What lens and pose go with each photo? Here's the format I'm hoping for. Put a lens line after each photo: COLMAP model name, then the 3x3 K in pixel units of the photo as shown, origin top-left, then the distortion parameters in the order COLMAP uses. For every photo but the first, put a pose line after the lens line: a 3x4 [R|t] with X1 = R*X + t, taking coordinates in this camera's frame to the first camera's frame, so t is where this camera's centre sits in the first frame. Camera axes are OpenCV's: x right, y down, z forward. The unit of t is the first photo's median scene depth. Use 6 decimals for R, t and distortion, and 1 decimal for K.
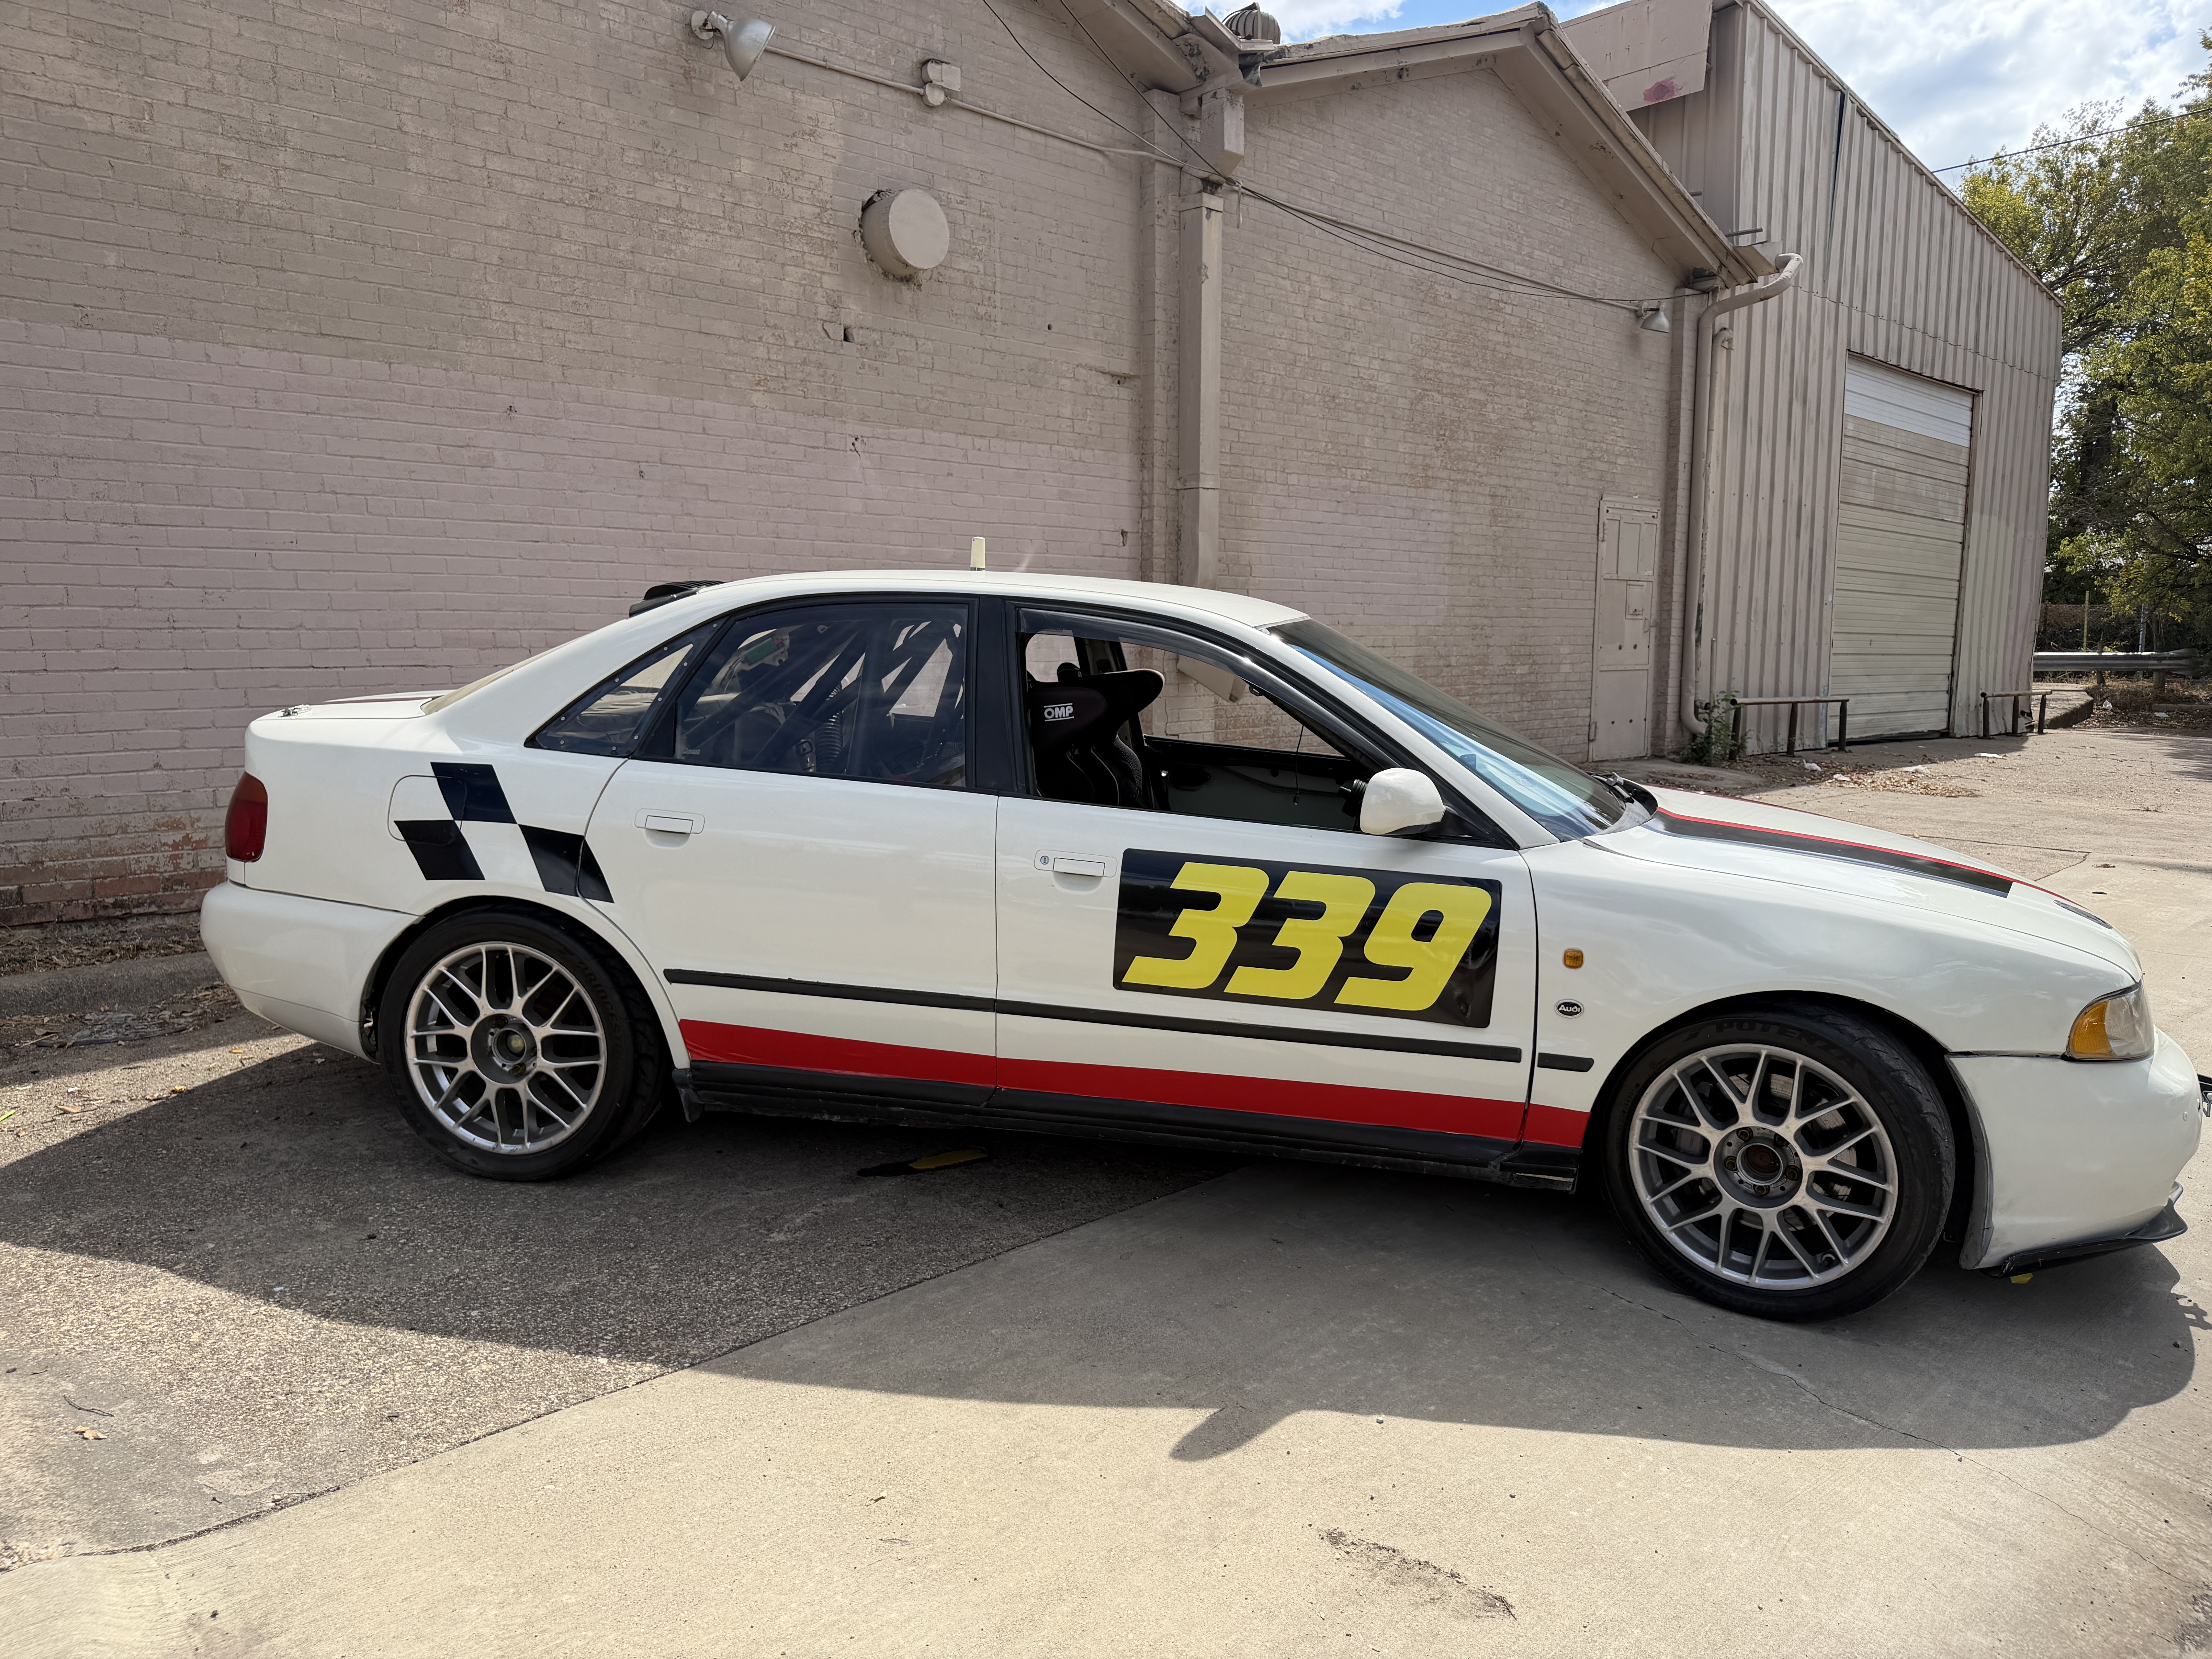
lens RADIAL K [[1543.2, 0, 1114.6], [0, 1543.2, 861.1], [0, 0, 1]] dist [0.001318, -0.020900]
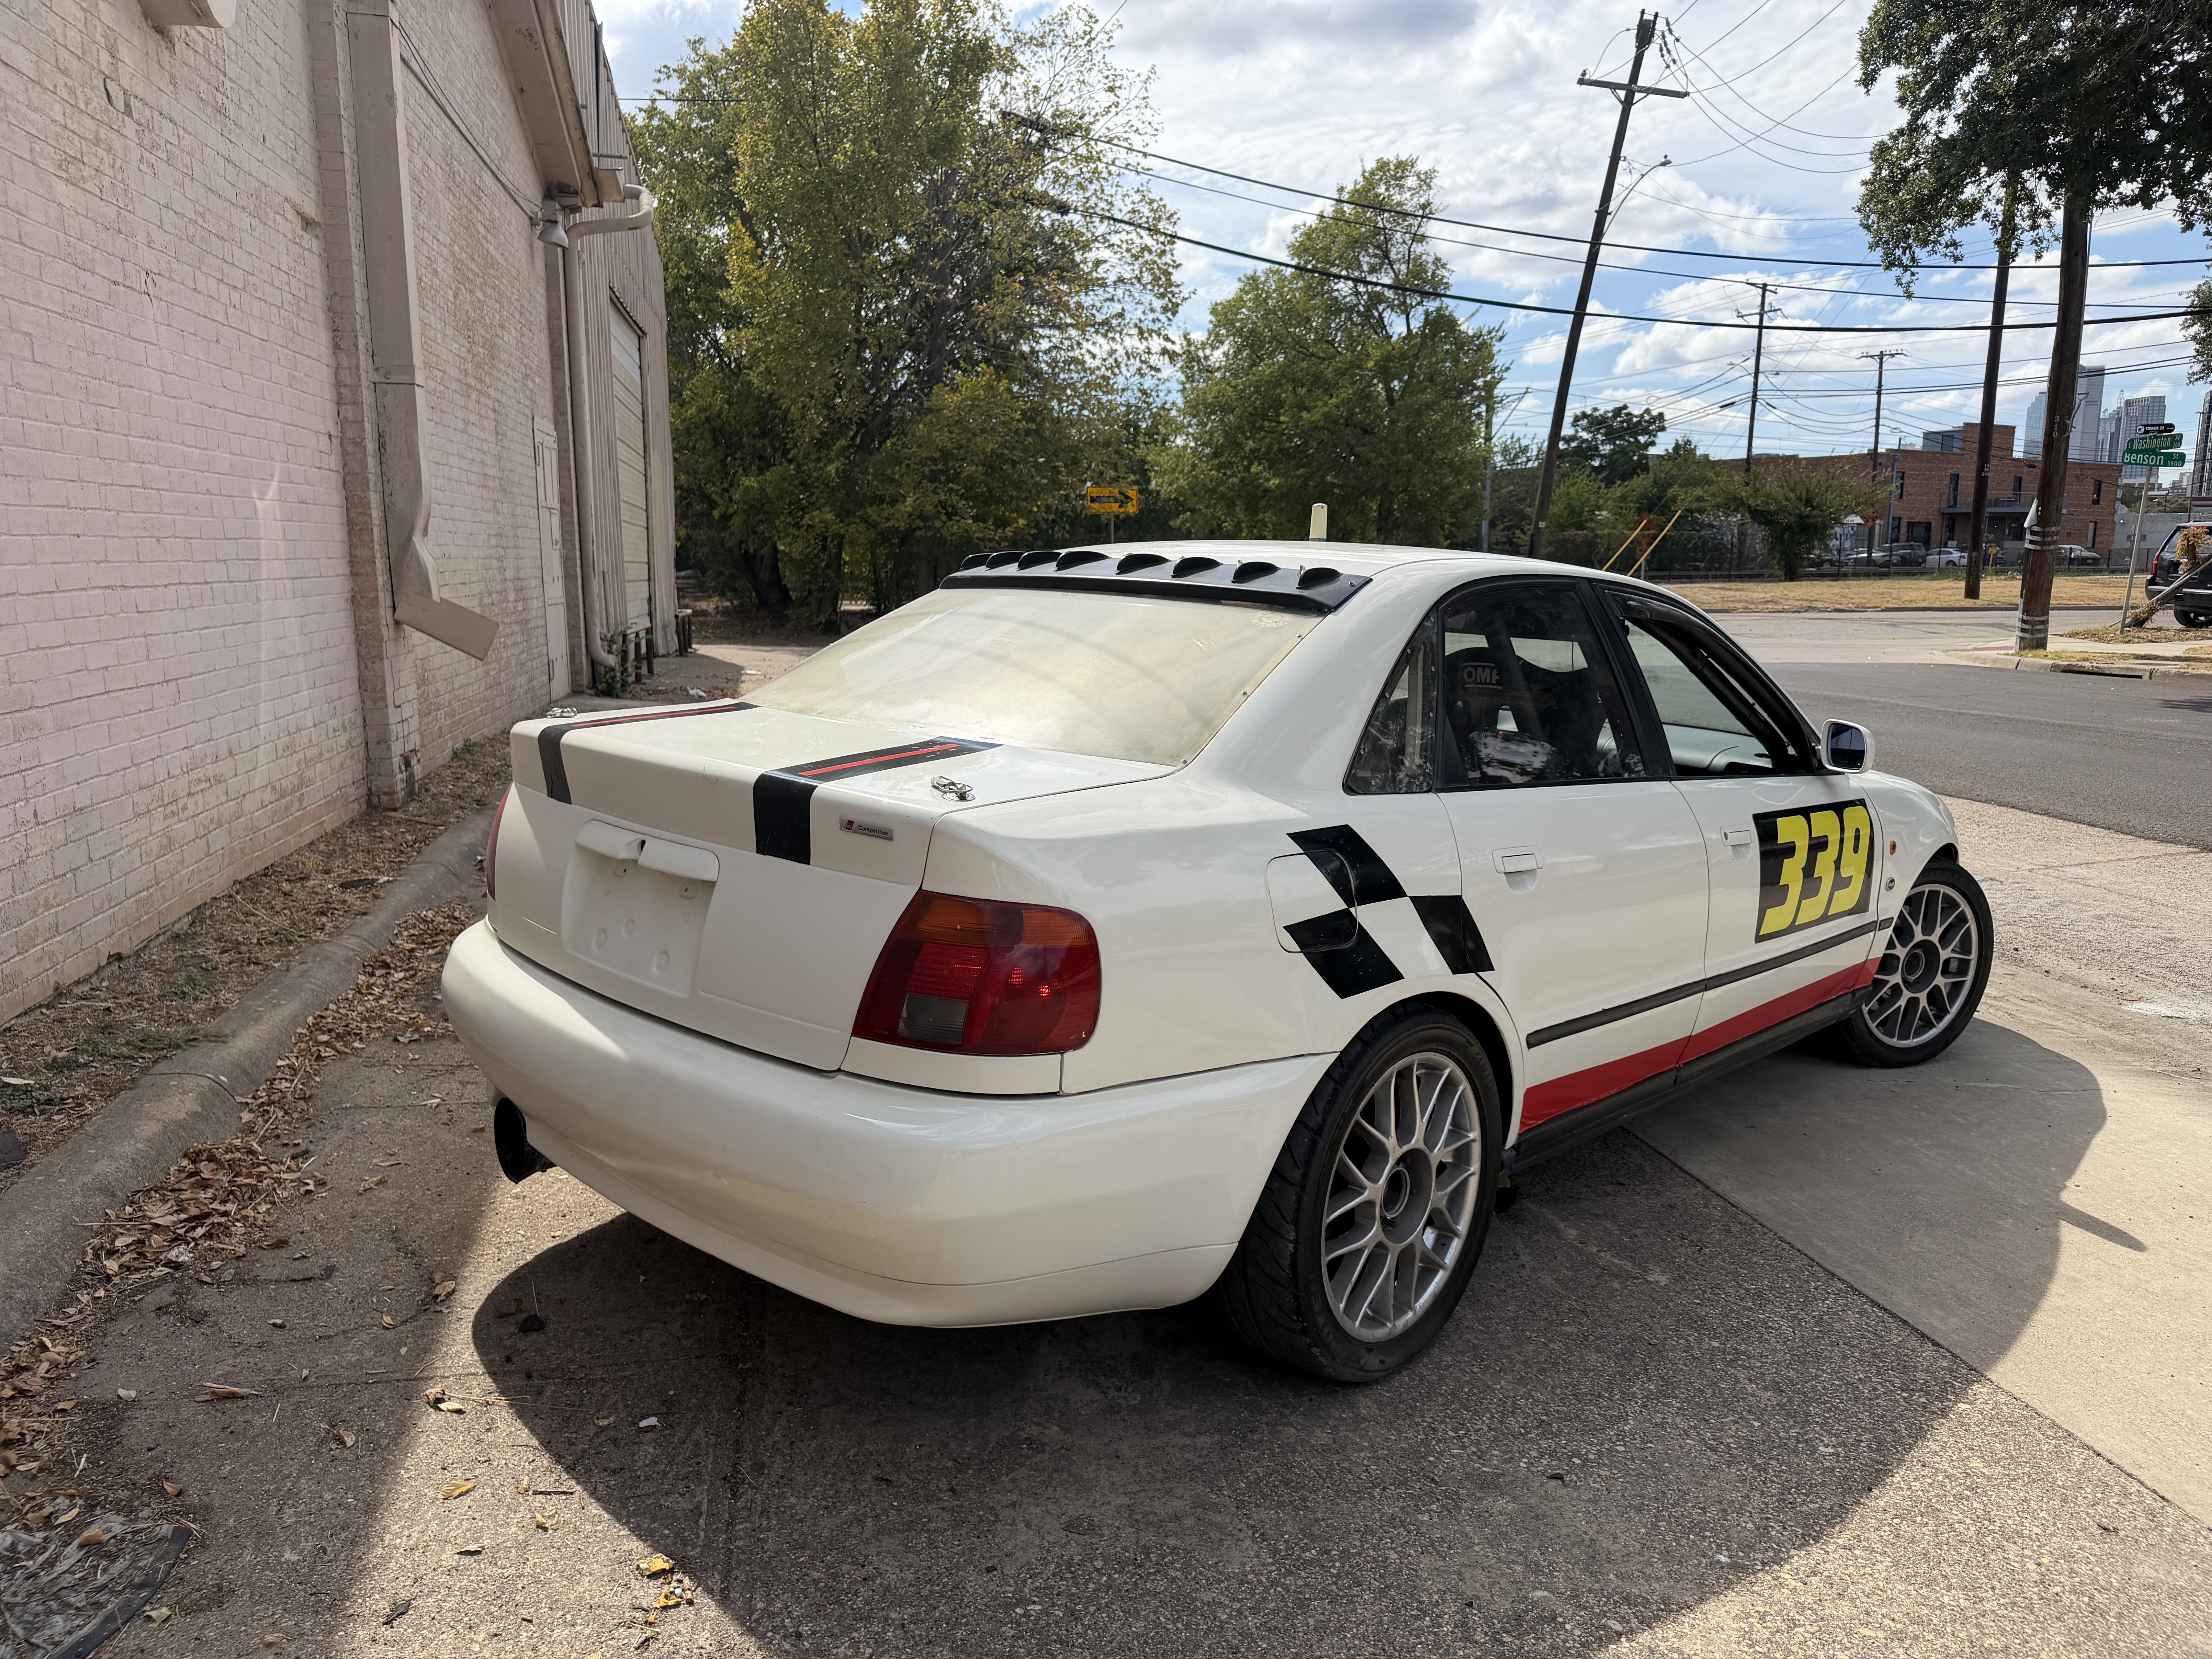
lens RADIAL K [[1524.5, 0, 1109.9], [0, 1524.5, 839.2], [0, 0, 1]] dist [0.098076, -0.139865]
pose [[0.541723, -0.146386, 0.827712, -0.658372], [0.109340, 0.988624, 0.103283, -0.088283], [-0.833415, 0.034551, 0.551567, 0.430624]]
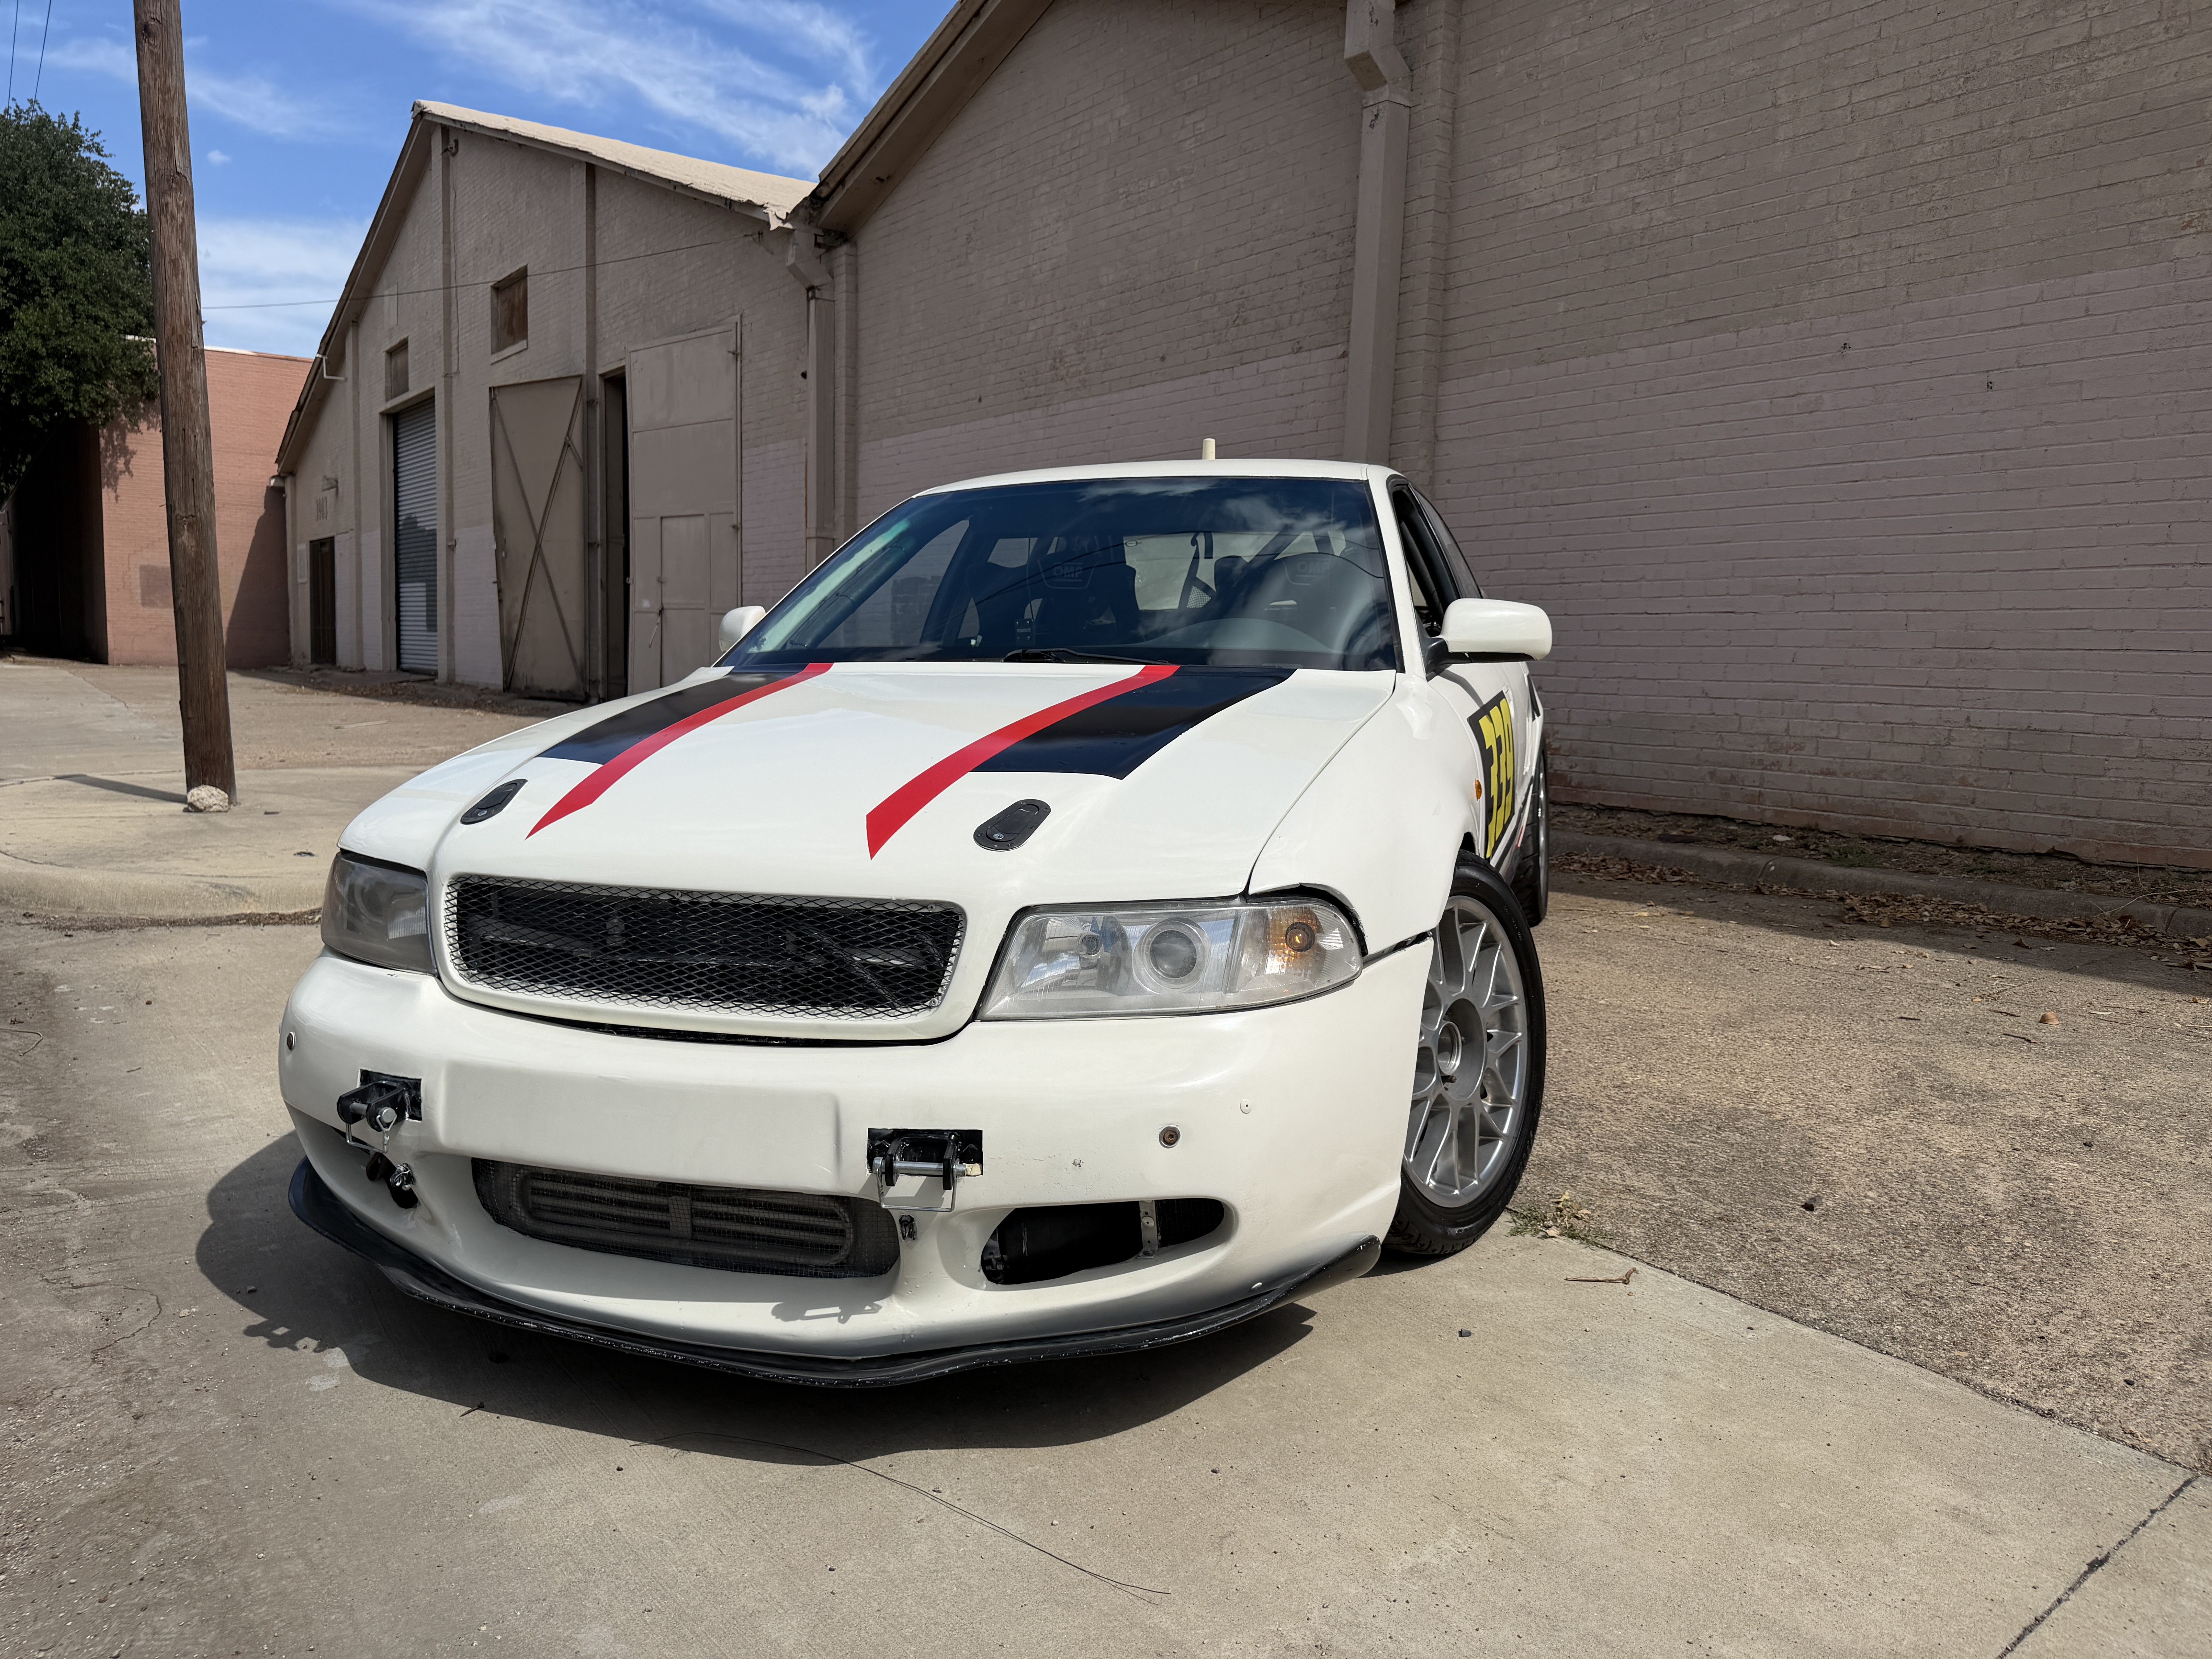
lens RADIAL K [[1575.1, 0, 1105.0], [0, 1575.1, 849.5], [0, 0, 1]] dist [-0.002311, -0.001910]
pose [[-0.119710, 0.106137, -0.987119, 0.731821], [-0.169373, 0.977510, 0.125644, -0.033621], [0.978255, 0.182233, -0.099041, 0.767579]]
